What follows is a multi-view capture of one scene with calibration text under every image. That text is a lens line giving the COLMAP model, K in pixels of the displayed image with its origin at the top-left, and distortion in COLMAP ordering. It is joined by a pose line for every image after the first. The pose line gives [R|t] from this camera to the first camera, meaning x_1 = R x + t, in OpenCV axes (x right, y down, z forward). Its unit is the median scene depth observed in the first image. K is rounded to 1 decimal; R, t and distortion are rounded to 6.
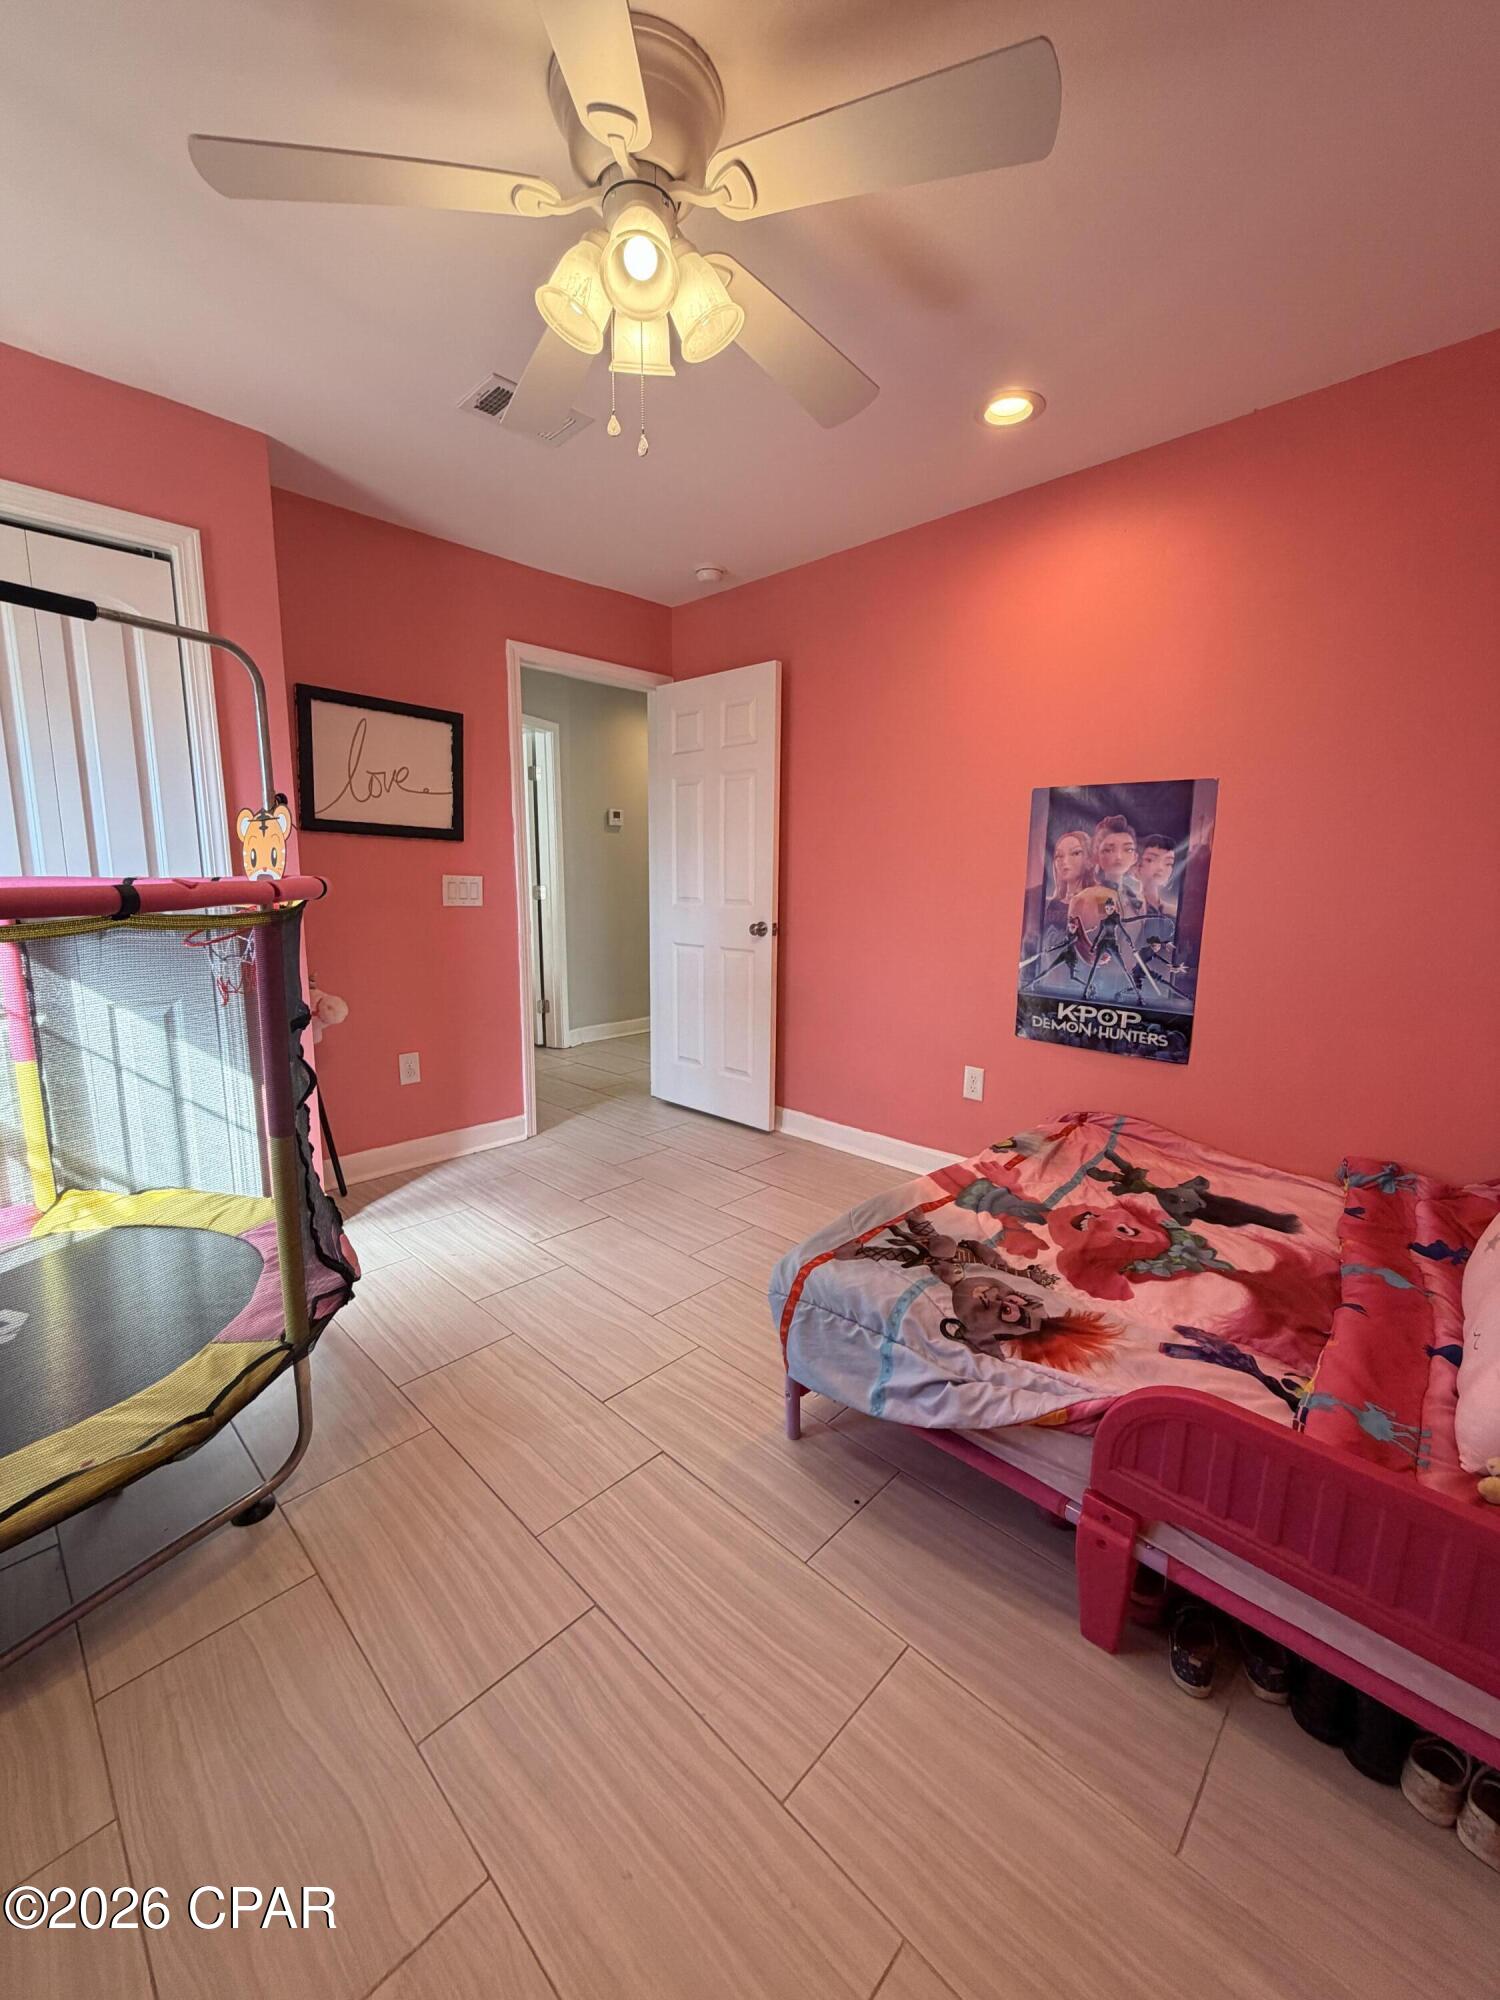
lens RADIAL K [[794.1, 0, 751.6], [0, 794.1, 994.3], [0, 0, 1]] dist [0.000791, 0.000264]
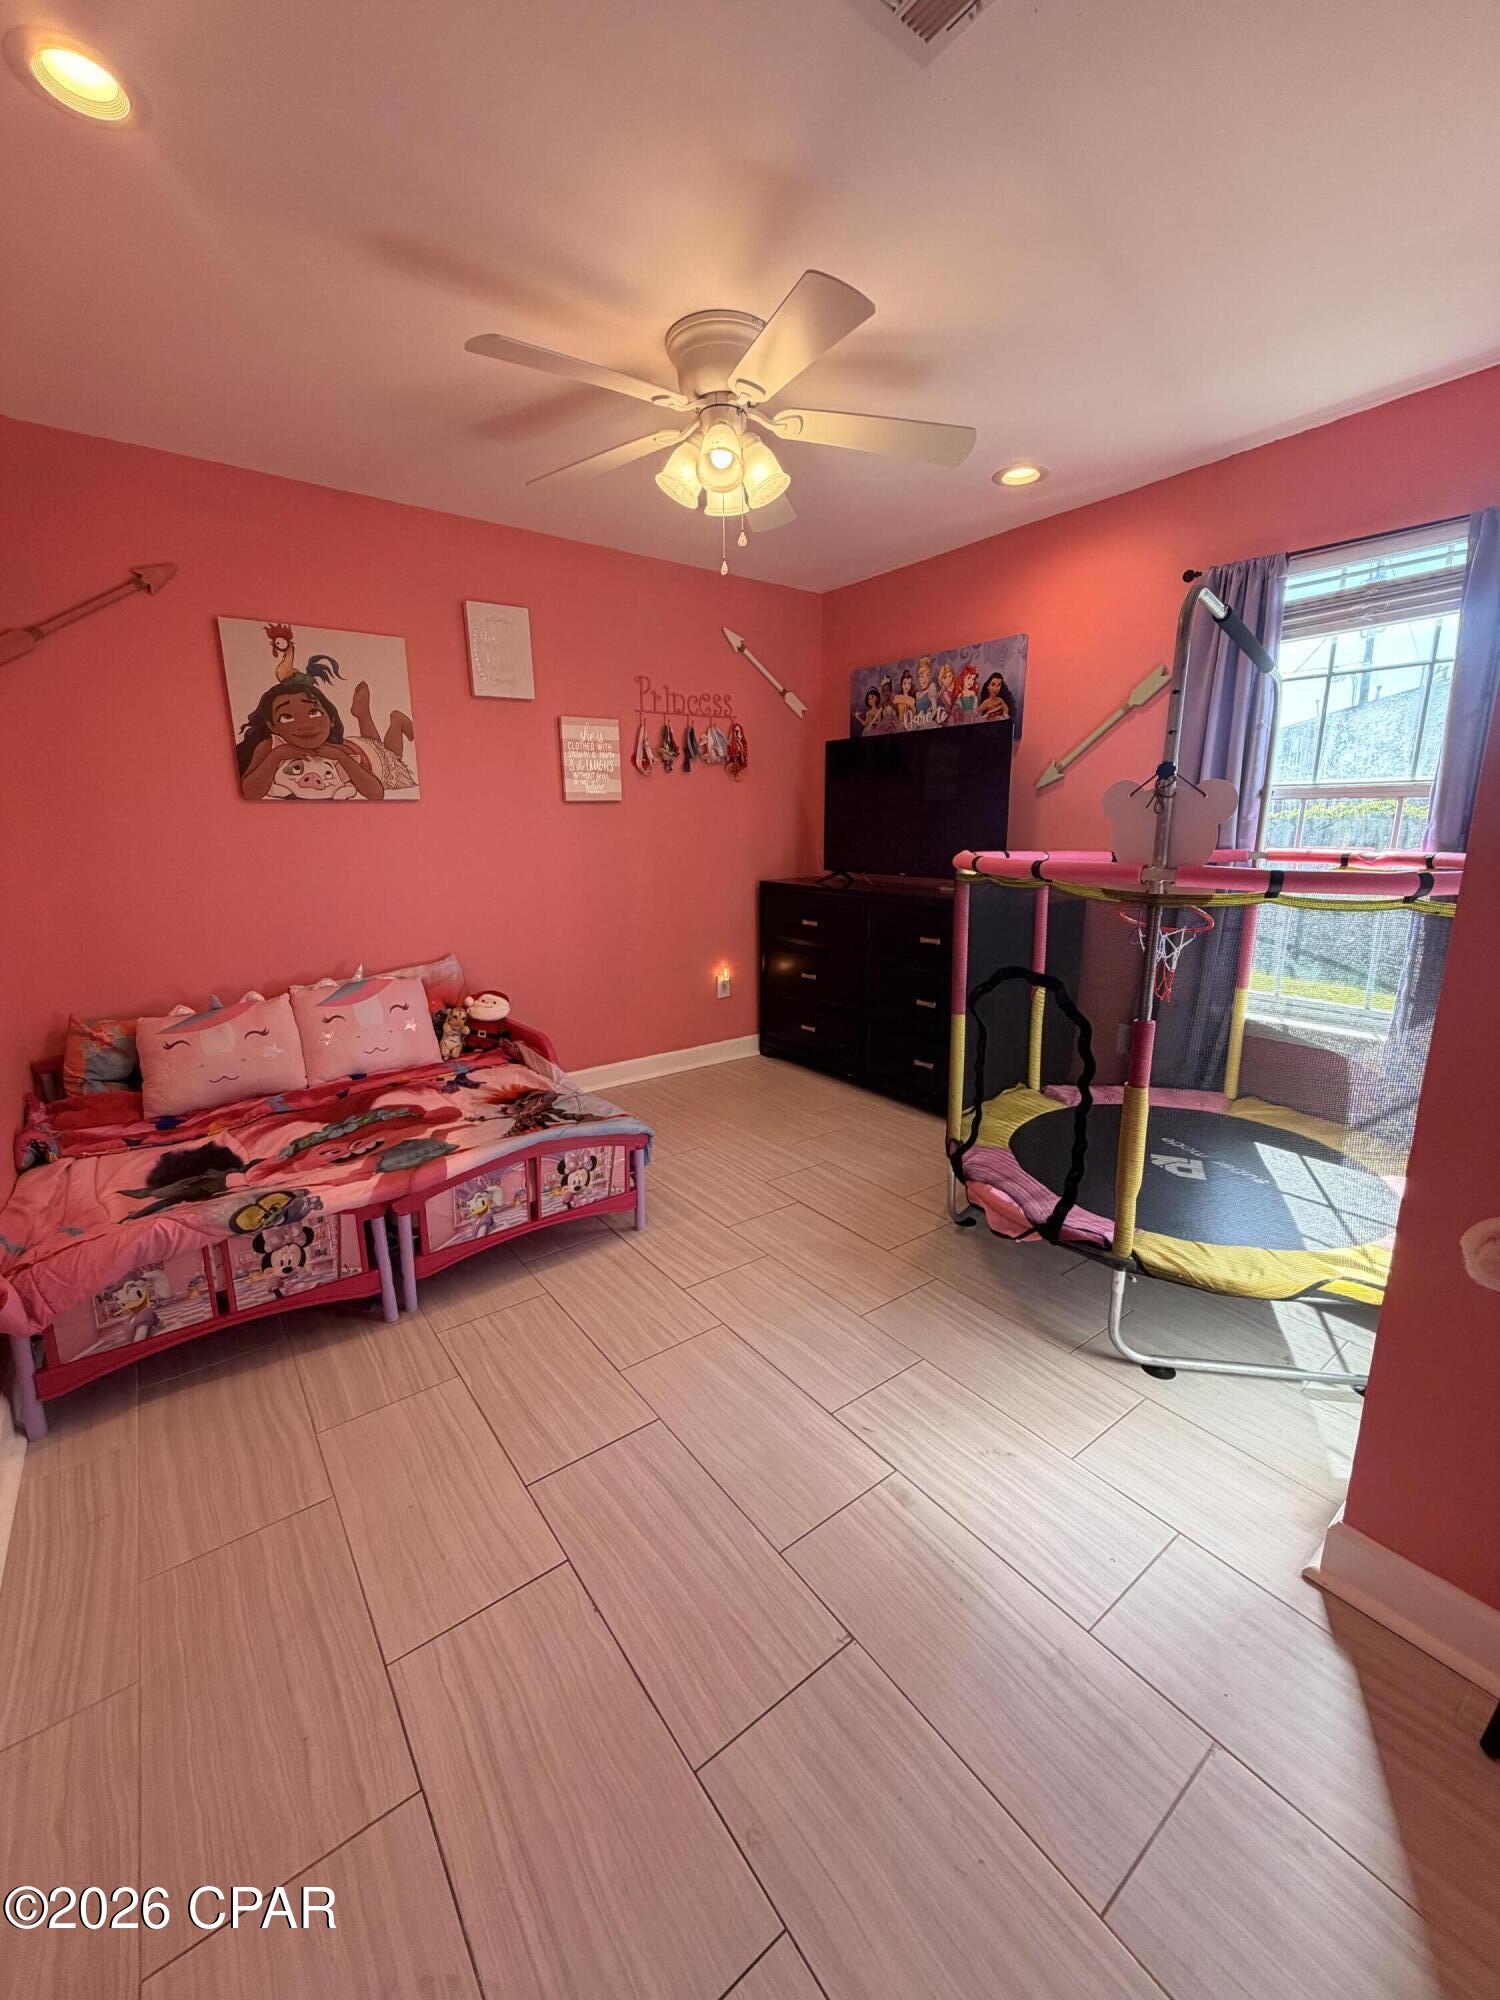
lens RADIAL K [[794.1, 0, 751.6], [0, 794.1, 994.3], [0, 0, 1]] dist [0.000791, 0.000264]
pose [[-0.987447, -0.038611, 0.153160, -0.345798], [0.019131, 0.933290, 0.358614, -0.363366], [-0.156789, 0.357042, -0.920836, 2.065945]]
